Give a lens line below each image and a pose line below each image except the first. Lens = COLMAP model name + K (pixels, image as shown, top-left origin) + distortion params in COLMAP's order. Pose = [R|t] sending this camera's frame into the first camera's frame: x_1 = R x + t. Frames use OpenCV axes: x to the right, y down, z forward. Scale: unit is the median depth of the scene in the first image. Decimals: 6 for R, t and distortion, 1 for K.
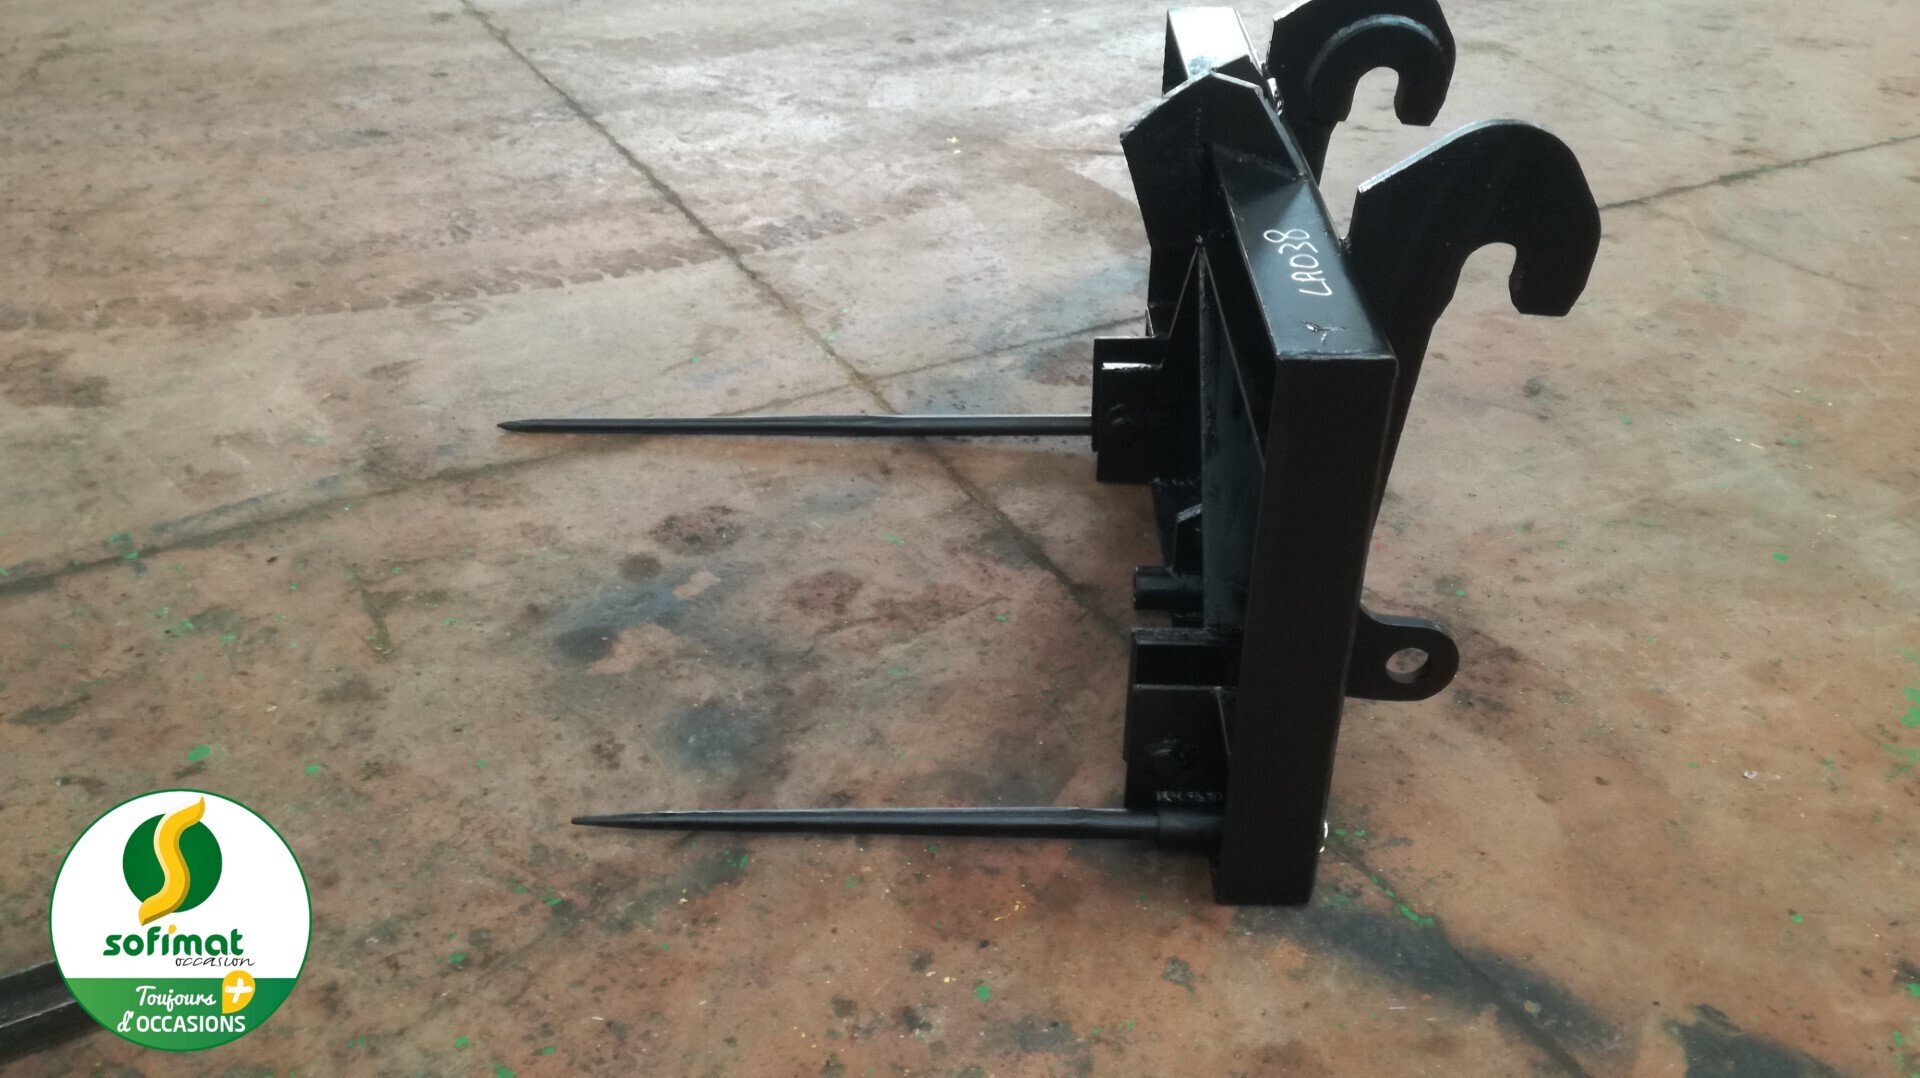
lens RADIAL K [[1553.4, 0, 946.6], [0, 1553.4, 527.4], [0, 0, 1]] dist [0.126575, -0.257940]
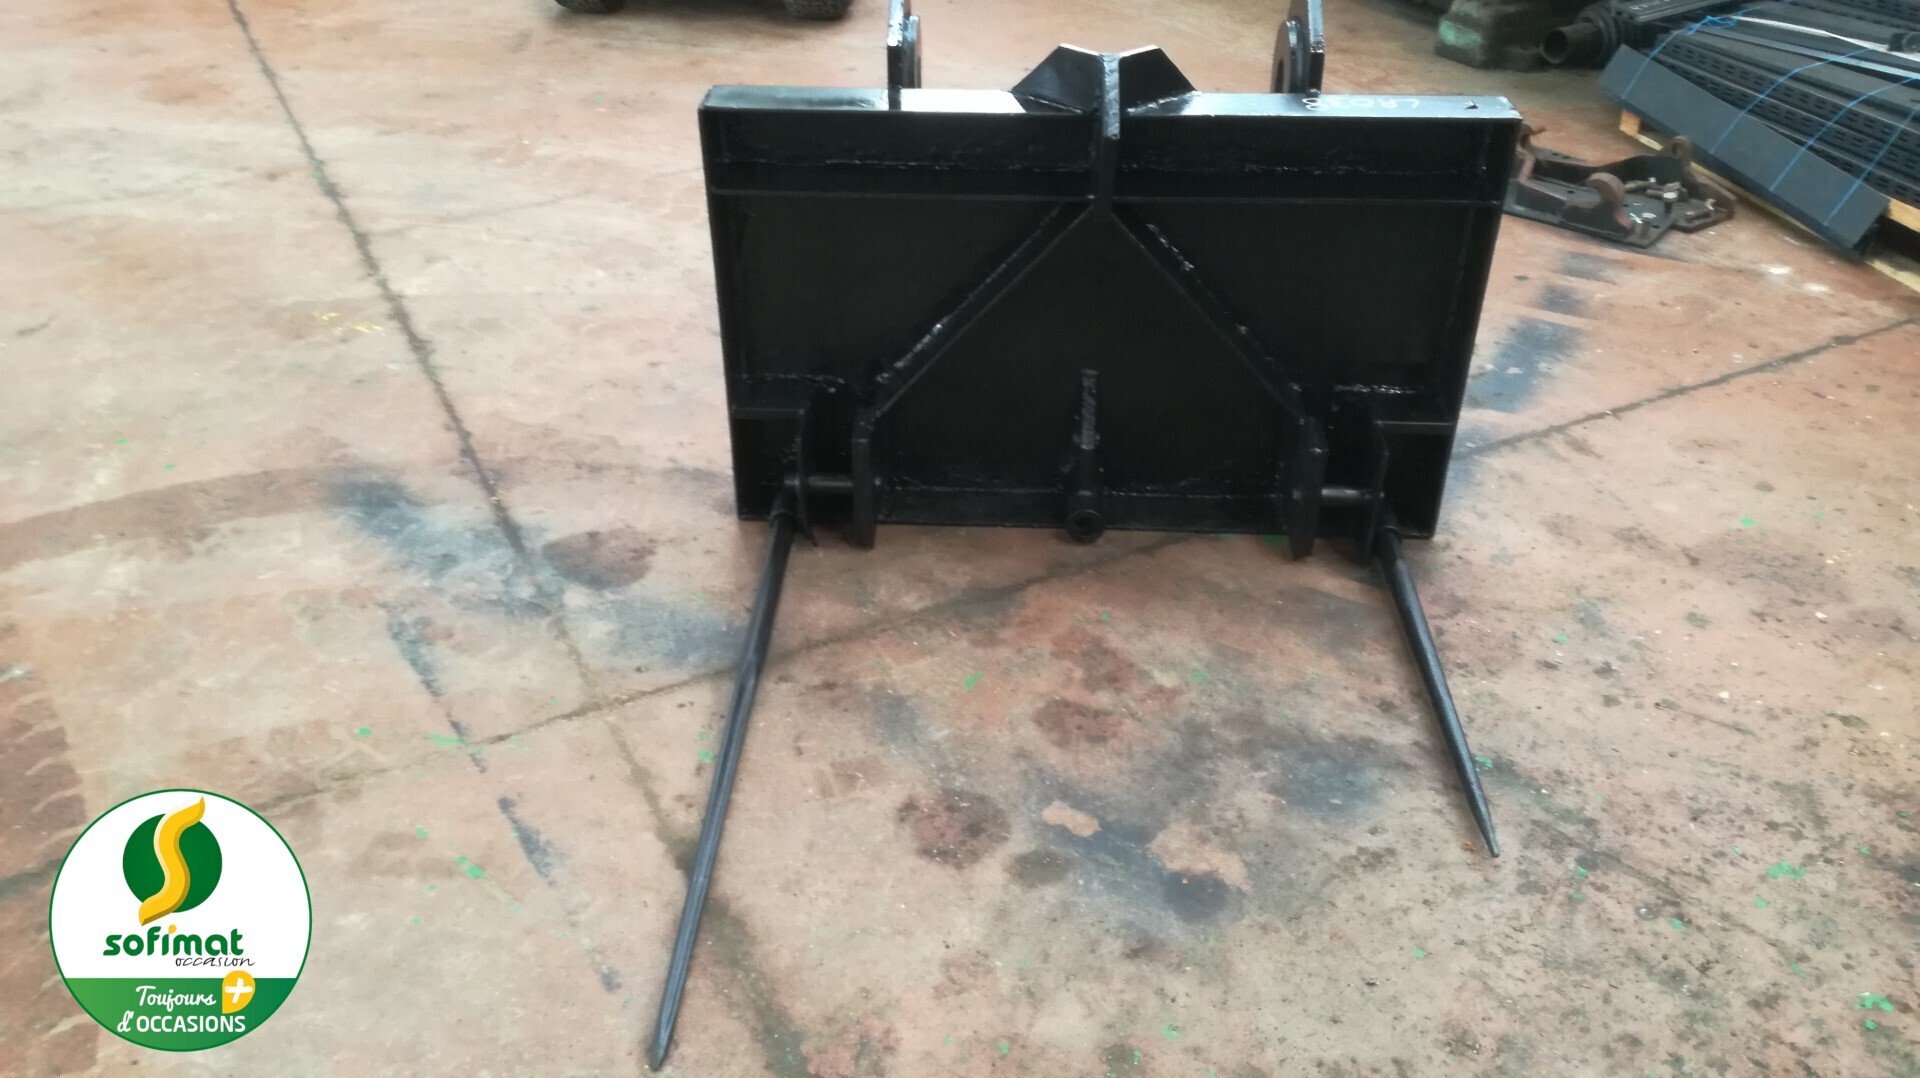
lens RADIAL K [[1553.4, 0, 946.6], [0, 1553.4, 527.4], [0, 0, 1]] dist [0.126575, -0.257940]
pose [[0.025235, -0.546849, 0.836851, -0.834115], [0.548525, 0.707421, 0.445731, -0.524300], [-0.835753, 0.447786, 0.317812, 0.732791]]
